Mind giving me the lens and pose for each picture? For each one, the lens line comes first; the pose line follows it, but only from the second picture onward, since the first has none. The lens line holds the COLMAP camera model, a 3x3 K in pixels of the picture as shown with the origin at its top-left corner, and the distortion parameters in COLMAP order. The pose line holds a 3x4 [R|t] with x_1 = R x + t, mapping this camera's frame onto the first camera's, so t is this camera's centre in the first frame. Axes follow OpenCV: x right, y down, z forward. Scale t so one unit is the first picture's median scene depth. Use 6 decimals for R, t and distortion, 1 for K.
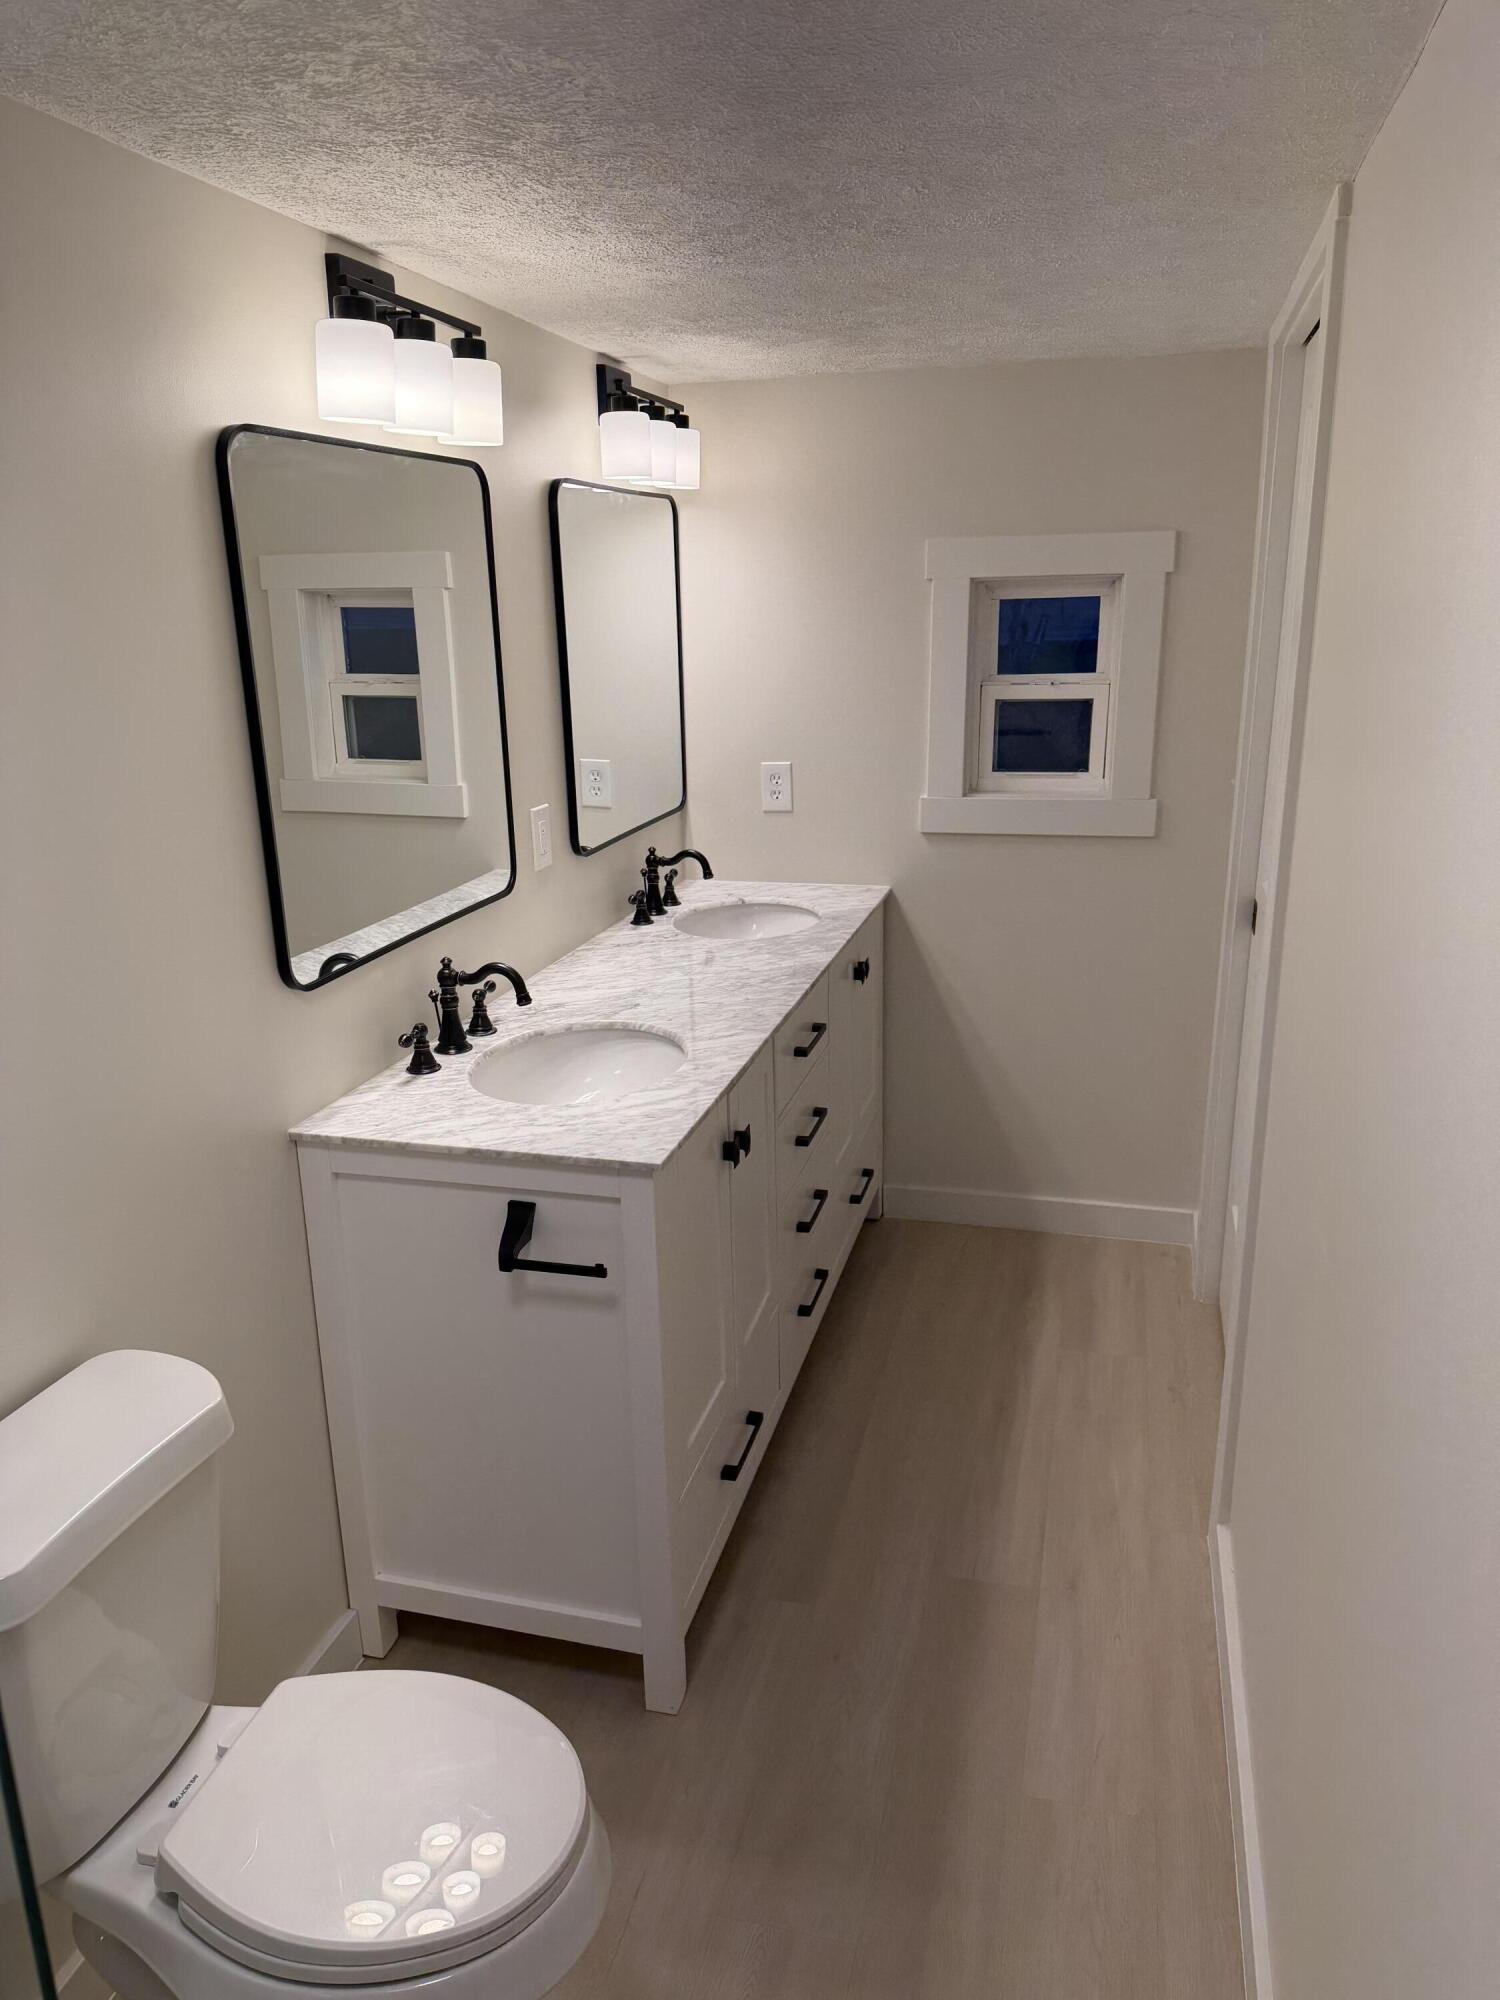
lens RADIAL K [[1398.4, 0, 748.6], [0, 1398.4, 995.5], [0, 0, 1]] dist [0.049035, -0.024483]
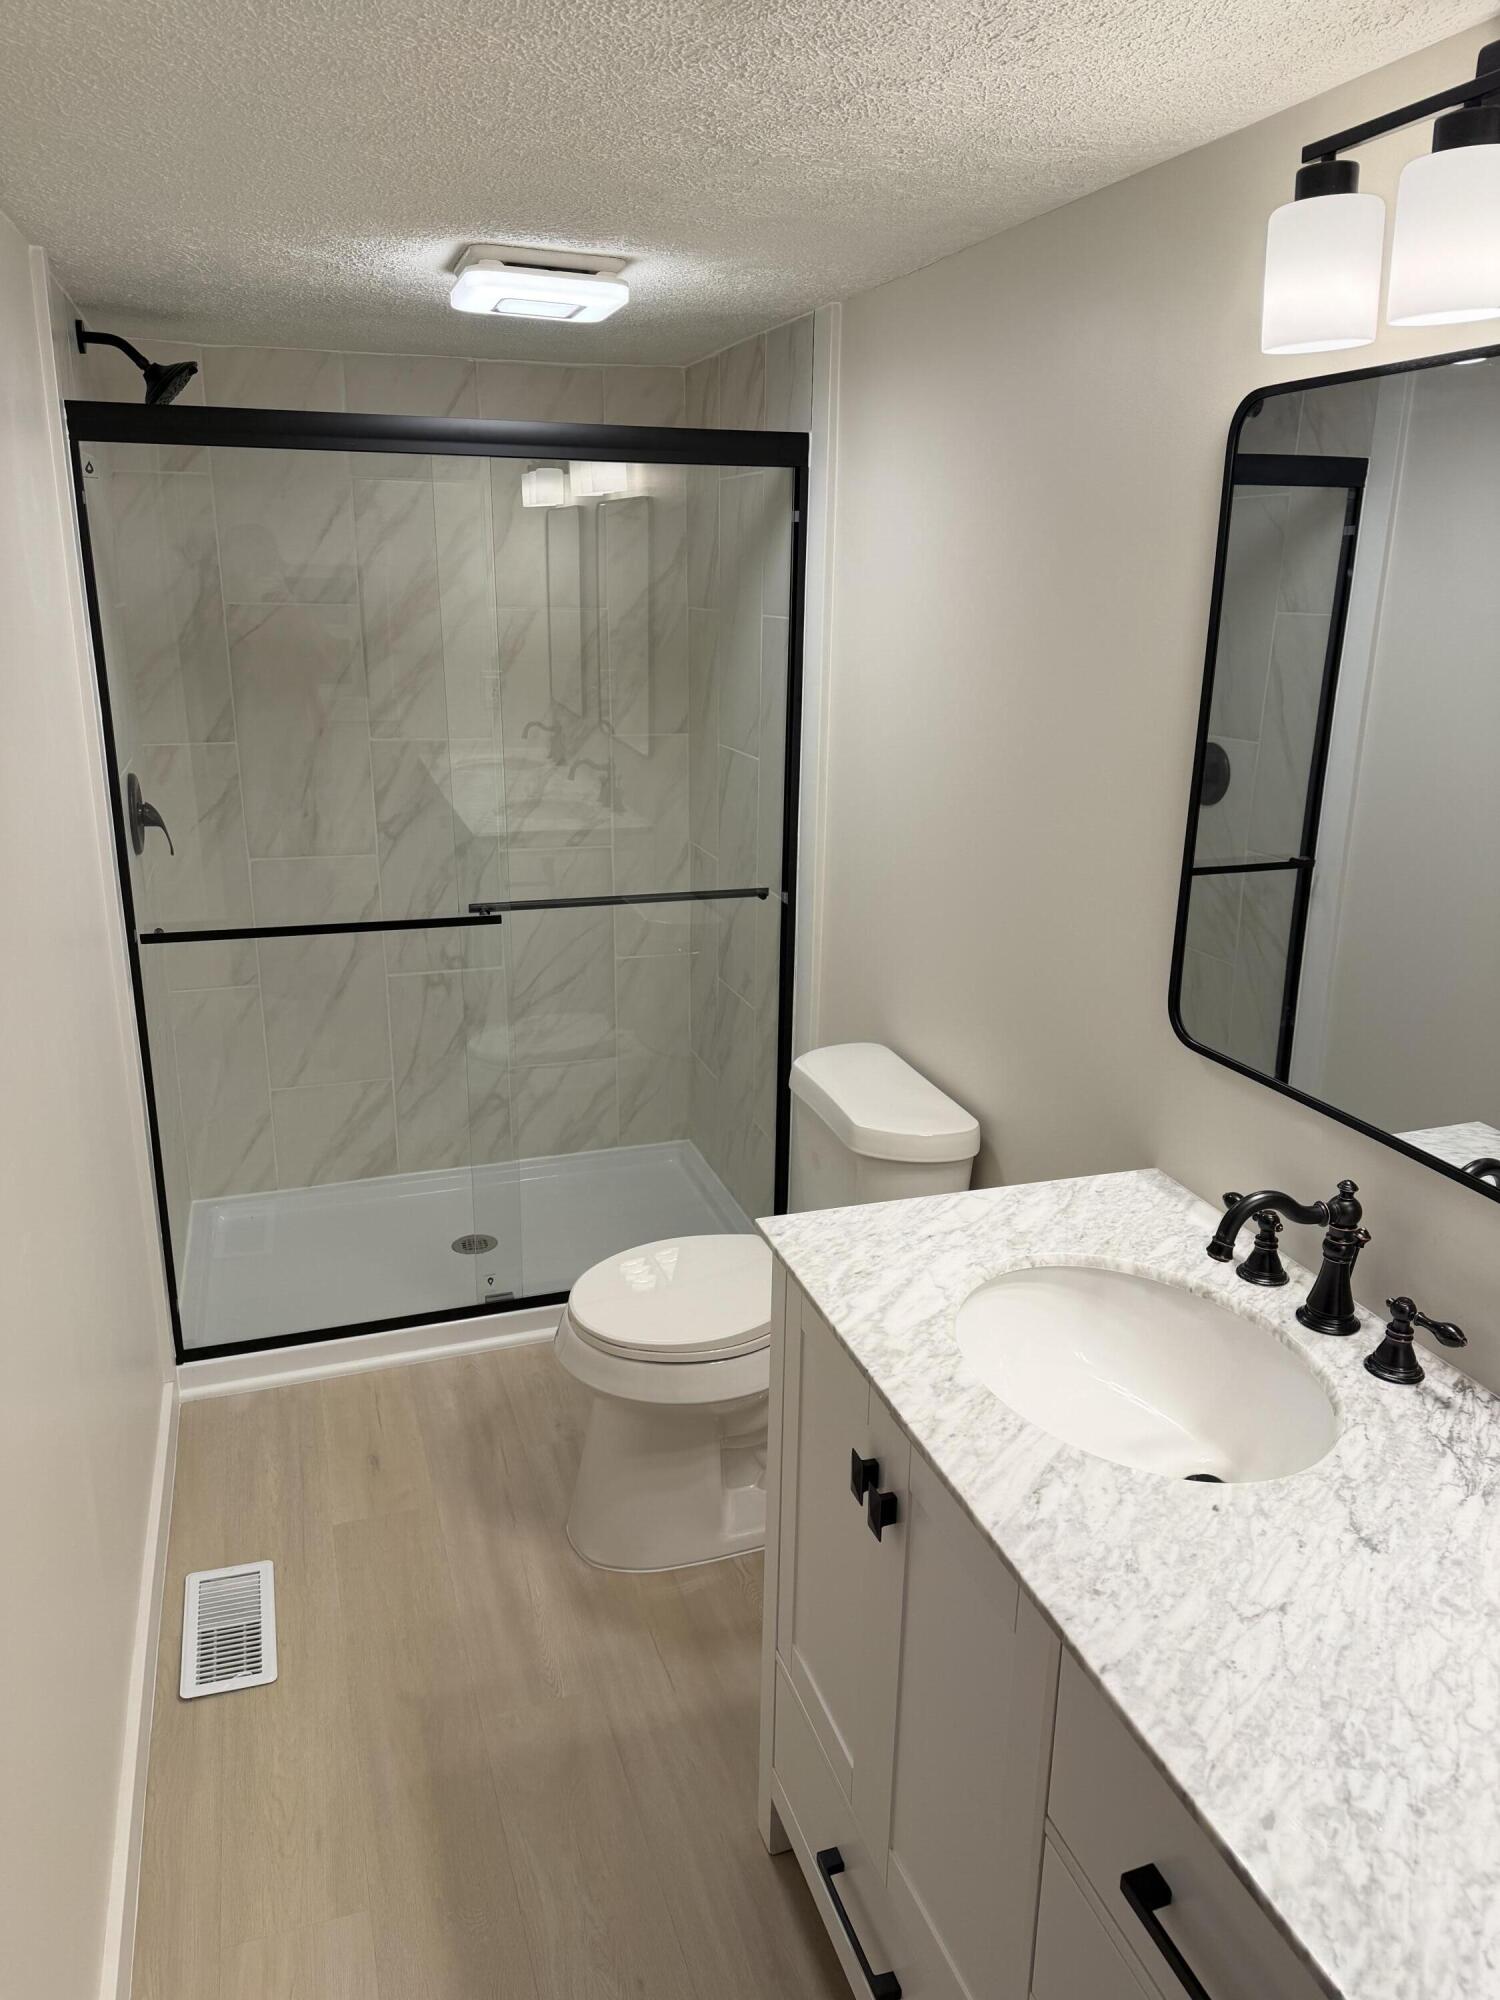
lens RADIAL K [[1398.4, 0, 743.5], [0, 1398.4, 1003.3], [0, 0, 1]] dist [0.049035, -0.024483]
pose [[-0.832719, 0.170516, -0.526786, 0.342884], [-0.152056, 0.844396, 0.513688, -0.399527], [0.532408, 0.507858, -0.677216, 1.326562]]
